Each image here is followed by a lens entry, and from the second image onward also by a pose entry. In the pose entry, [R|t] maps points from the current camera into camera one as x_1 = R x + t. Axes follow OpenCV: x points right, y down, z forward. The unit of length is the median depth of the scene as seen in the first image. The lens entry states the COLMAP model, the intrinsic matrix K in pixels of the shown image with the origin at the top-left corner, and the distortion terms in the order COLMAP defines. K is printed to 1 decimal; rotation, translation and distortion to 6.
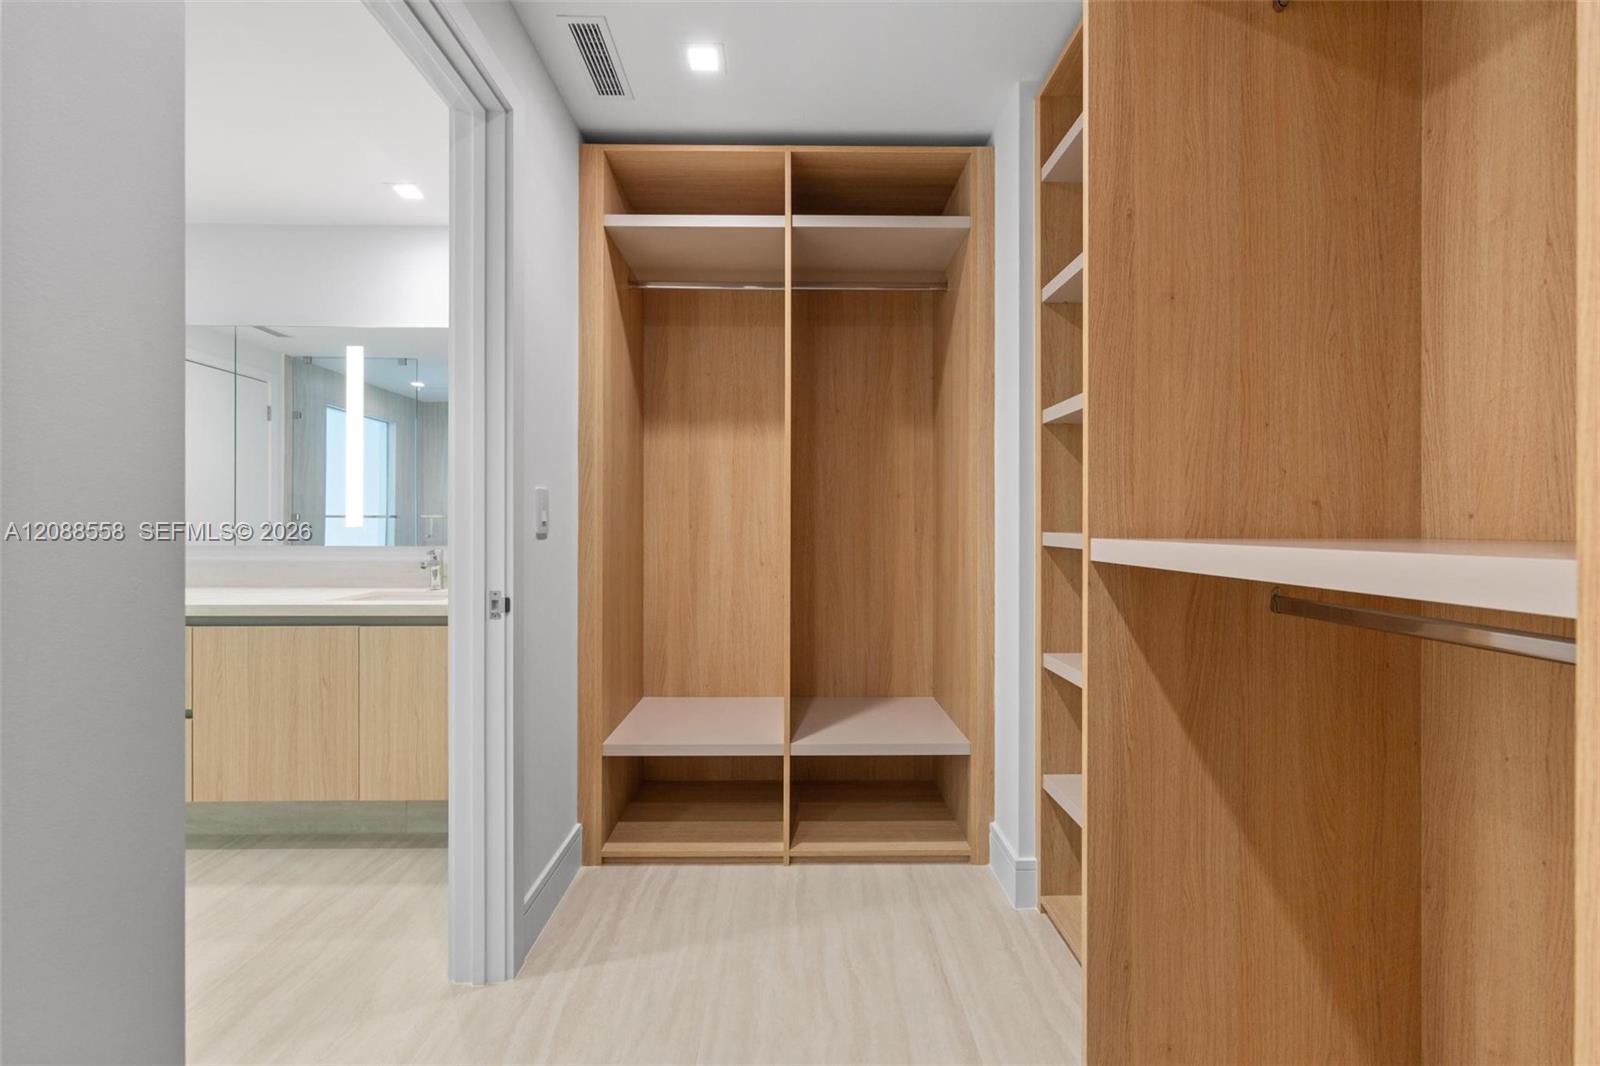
lens RADIAL K [[639.8, 0, 779.4], [0, 639.8, 522.8], [0, 0, 1]] dist [-0.000162, 0.000016]
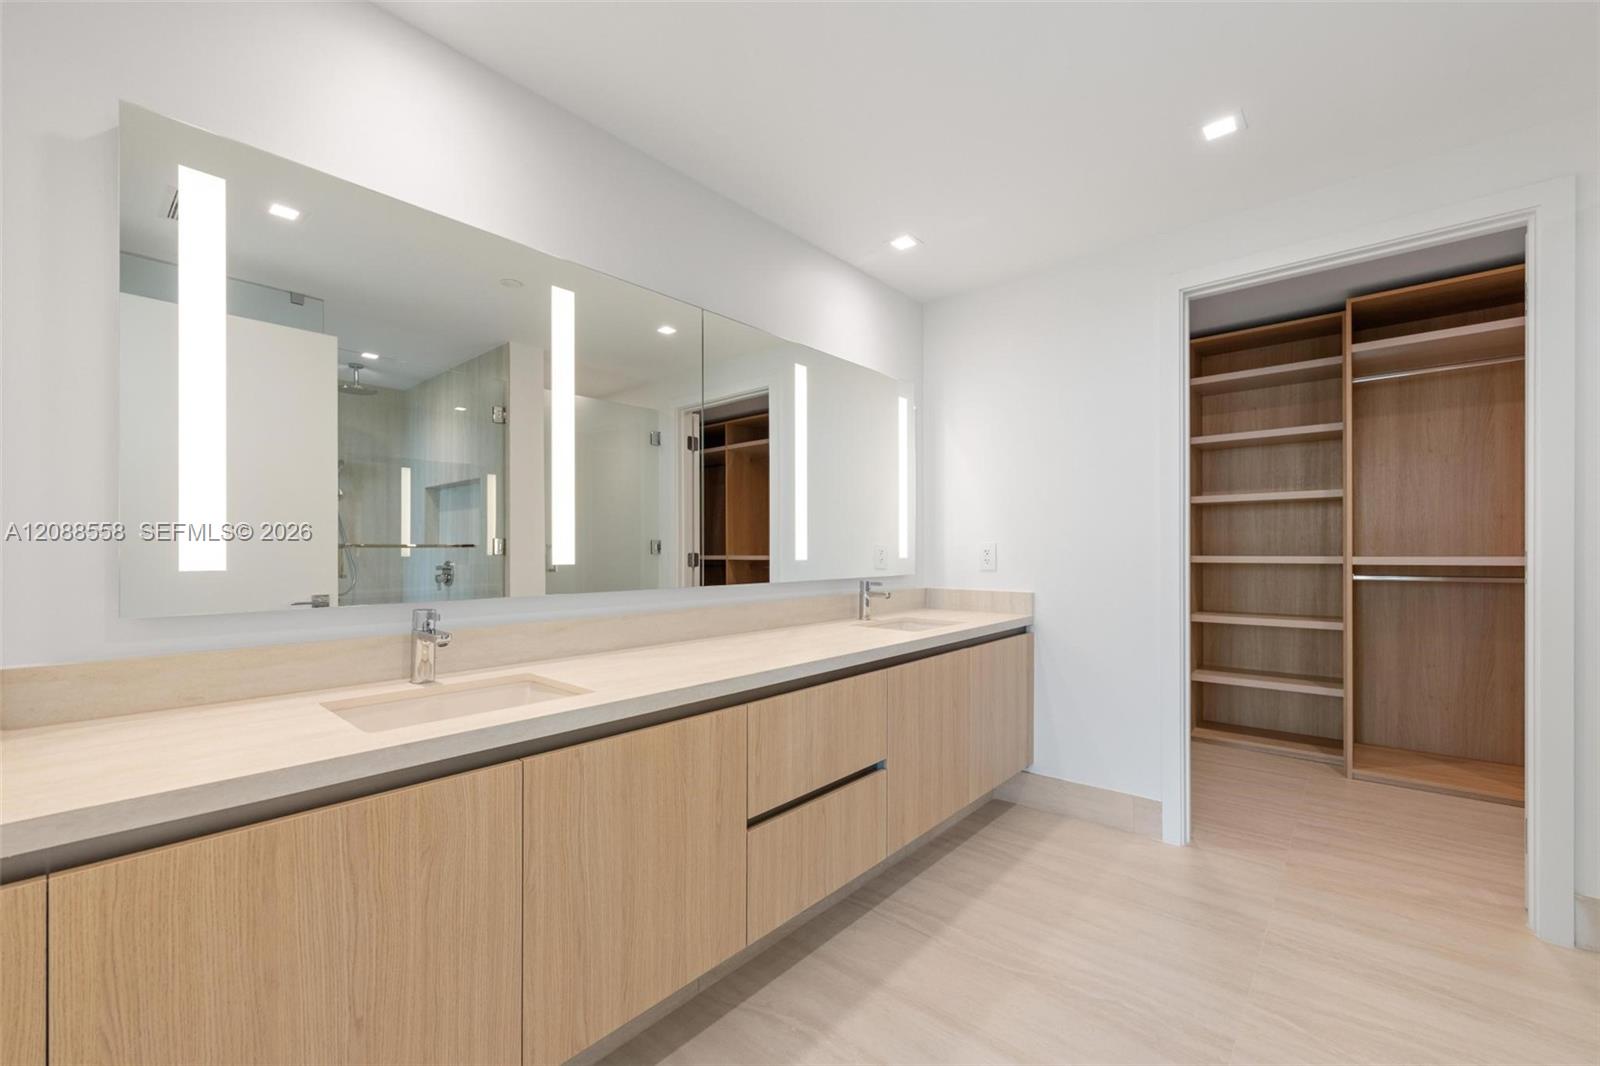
lens RADIAL K [[659.7, 0, 795.6], [0, 659.7, 526.6], [0, 0, 1]] dist [-0.012317, 0.002260]
pose [[0.653071, 0.021862, 0.756981, -1.682543], [-0.010688, 0.999750, -0.019652, -0.028621], [-0.757221, 0.004744, 0.653142, 0.454446]]
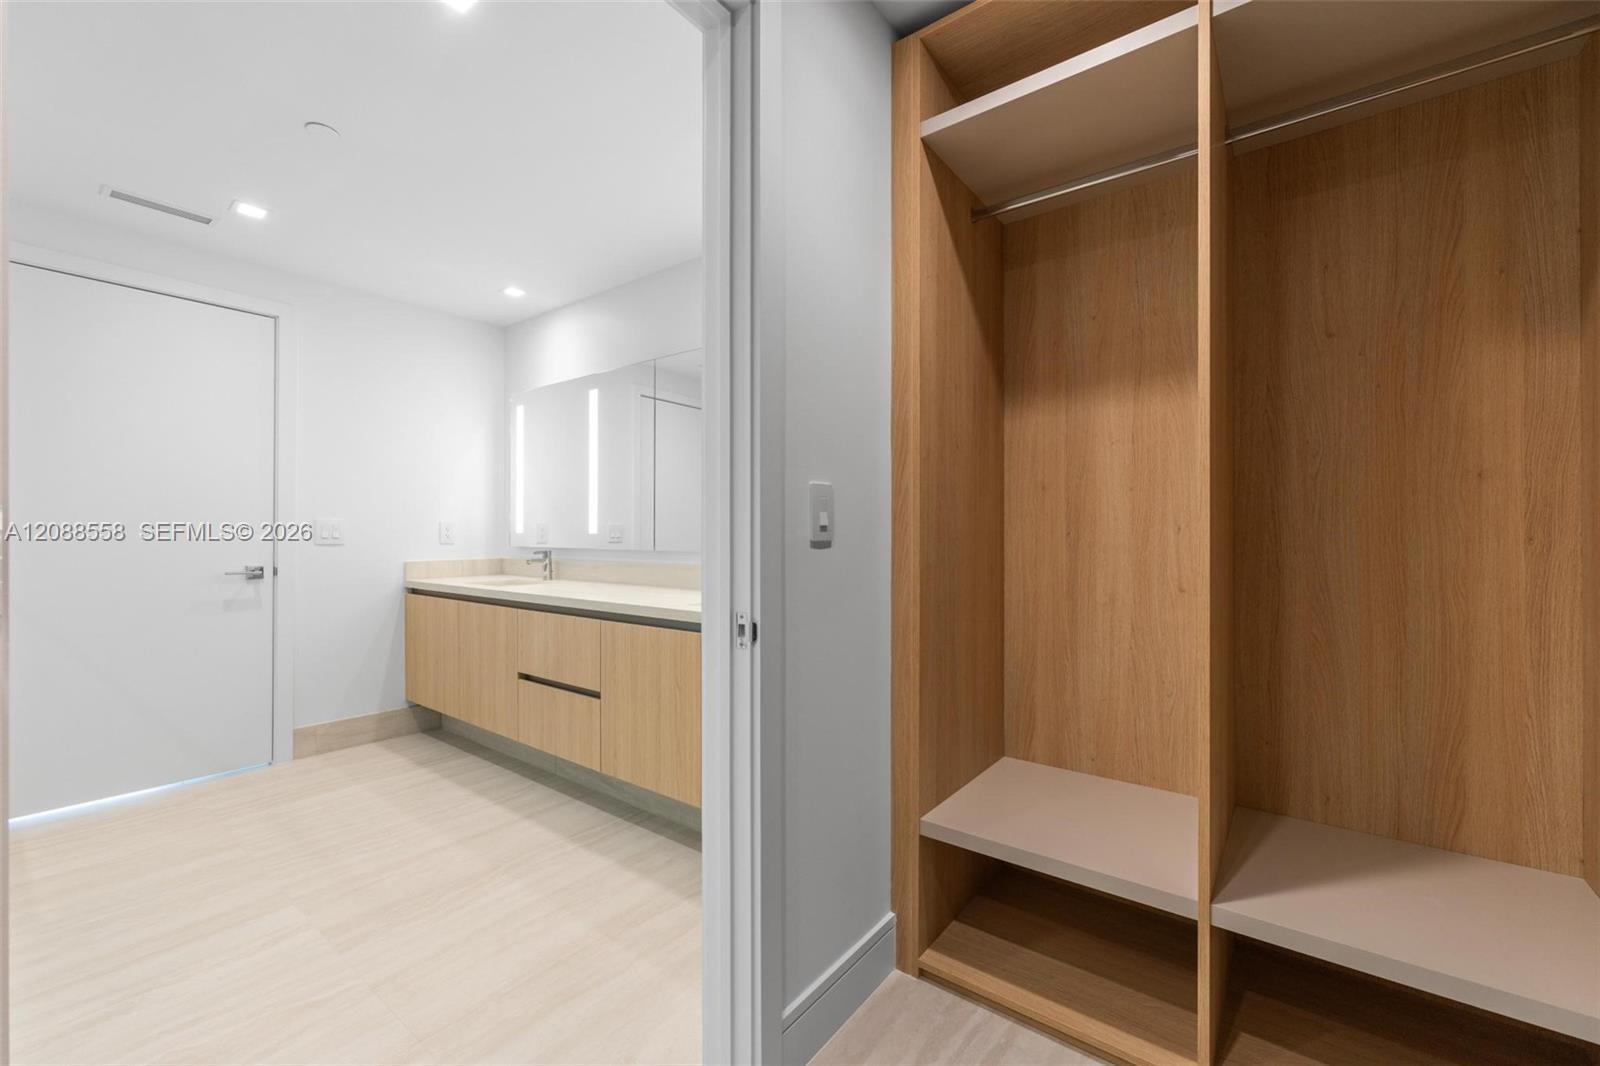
lens RADIAL K [[639.8, 0, 800.8], [0, 639.8, 532.6], [0, 0, 1]] dist [-0.000162, 0.000016]
pose [[0.801421, -0.002455, -0.598096, 0.060572], [0.002578, 0.999996, -0.000650, 0.005551], [0.598095, -0.001021, 0.801424, 0.282916]]
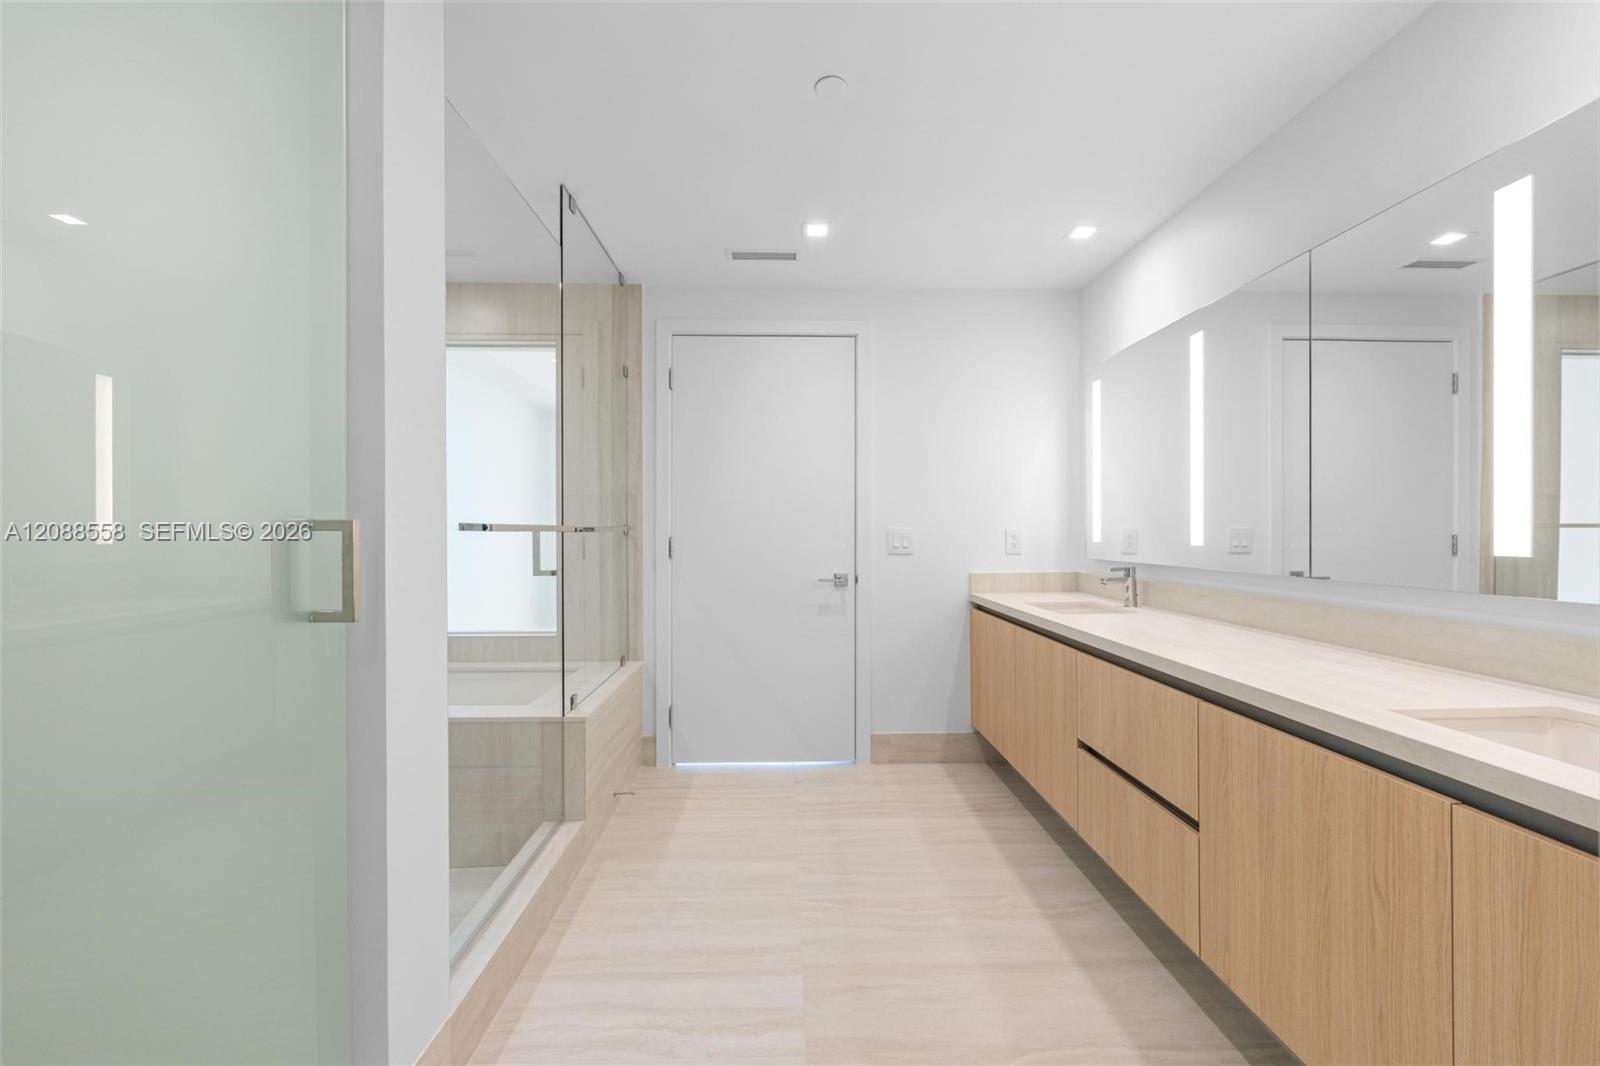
lens RADIAL K [[639.8, 0, 798.9], [0, 639.8, 533.1], [0, 0, 1]] dist [-0.000162, 0.000016]
pose [[0.033636, -0.002363, -0.999431, -0.241164], [0.006153, 0.999979, -0.002157, -0.016393], [0.999415, -0.006077, 0.033650, 0.535112]]
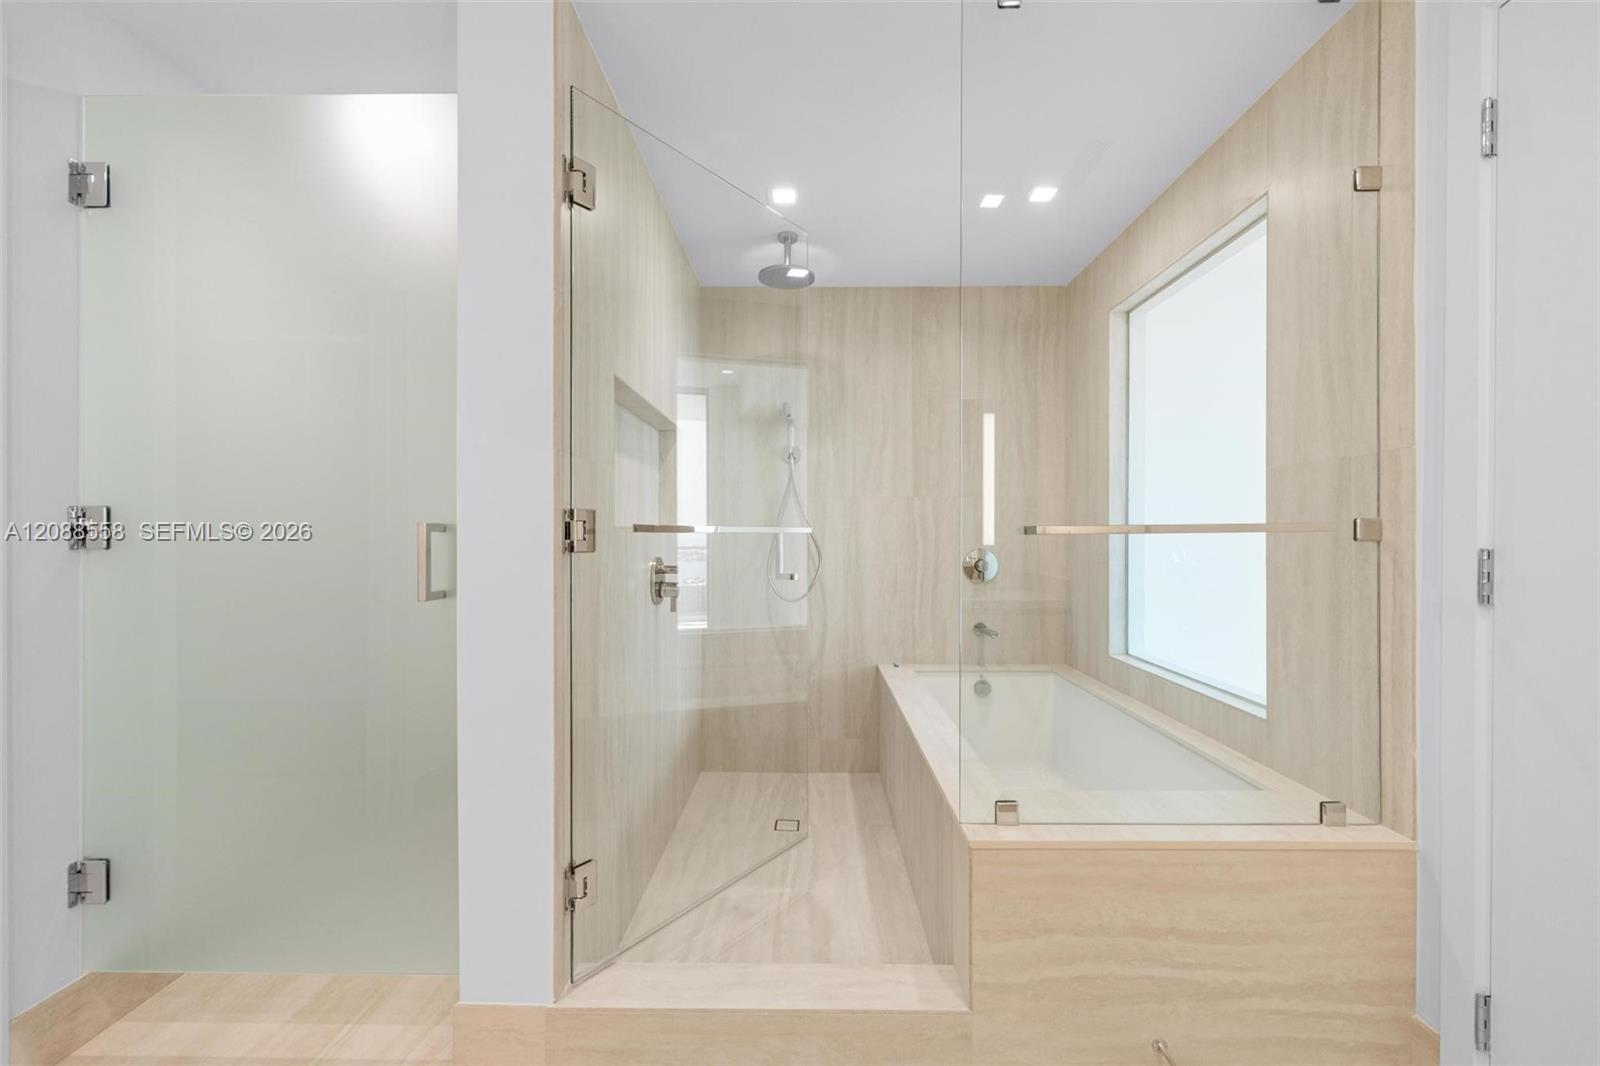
lens RADIAL K [[639.8, 0, 810.7], [0, 639.8, 537.8], [0, 0, 1]] dist [-0.000162, 0.000016]
pose [[-0.999956, -0.005910, 0.007301, -1.109087], [-0.005911, 0.999983, -0.000114, -0.017825], [-0.007300, -0.000157, -0.999973, 0.839784]]
